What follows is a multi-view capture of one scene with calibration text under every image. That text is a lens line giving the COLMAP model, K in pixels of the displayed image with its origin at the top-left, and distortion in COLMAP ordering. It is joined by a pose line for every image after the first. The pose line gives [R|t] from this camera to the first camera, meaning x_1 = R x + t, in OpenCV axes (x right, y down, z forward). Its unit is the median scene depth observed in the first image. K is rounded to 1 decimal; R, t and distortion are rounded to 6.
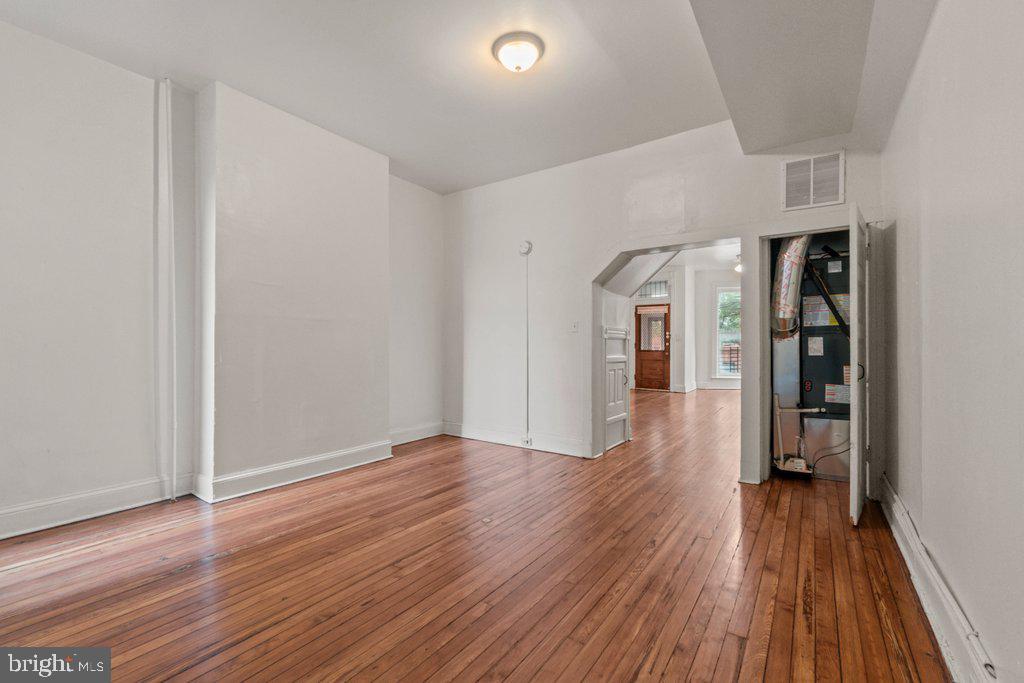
lens RADIAL K [[445.2, 0, 511.0], [0, 445.2, 345.0], [0, 0, 1]] dist [-0.011023, 0.000218]
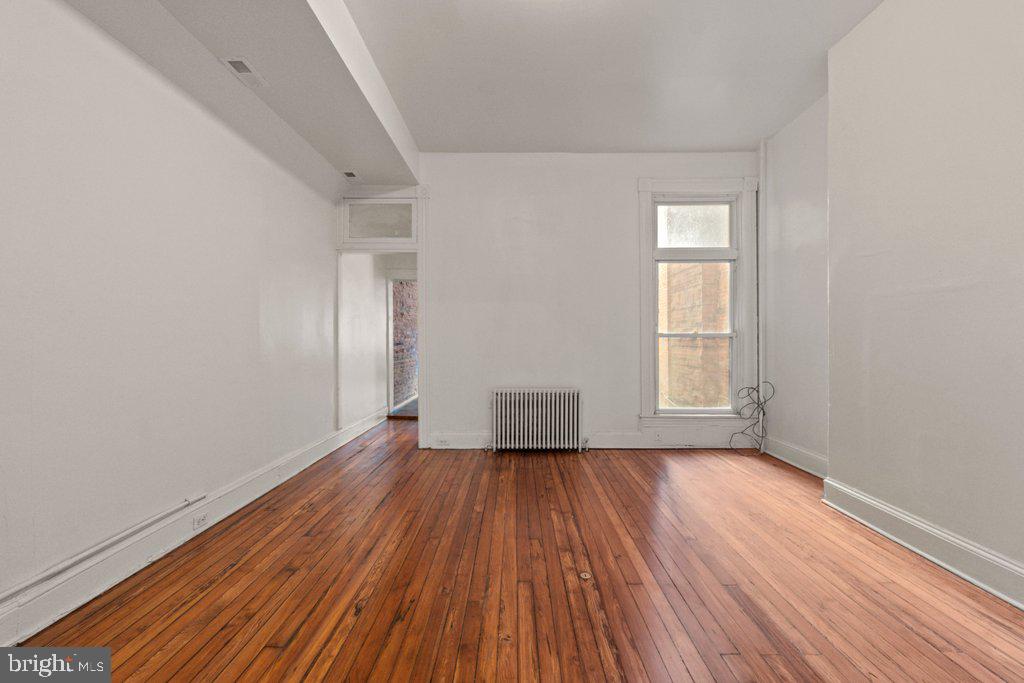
lens RADIAL K [[445.2, 0, 511.0], [0, 445.2, 339.5], [0, 0, 1]] dist [-0.011023, 0.000218]
pose [[-0.834243, 0.003746, -0.551384, 0.610952], [0.002668, 0.999993, 0.002758, 0.001443], [0.551390, 0.000830, -0.834247, 2.091258]]
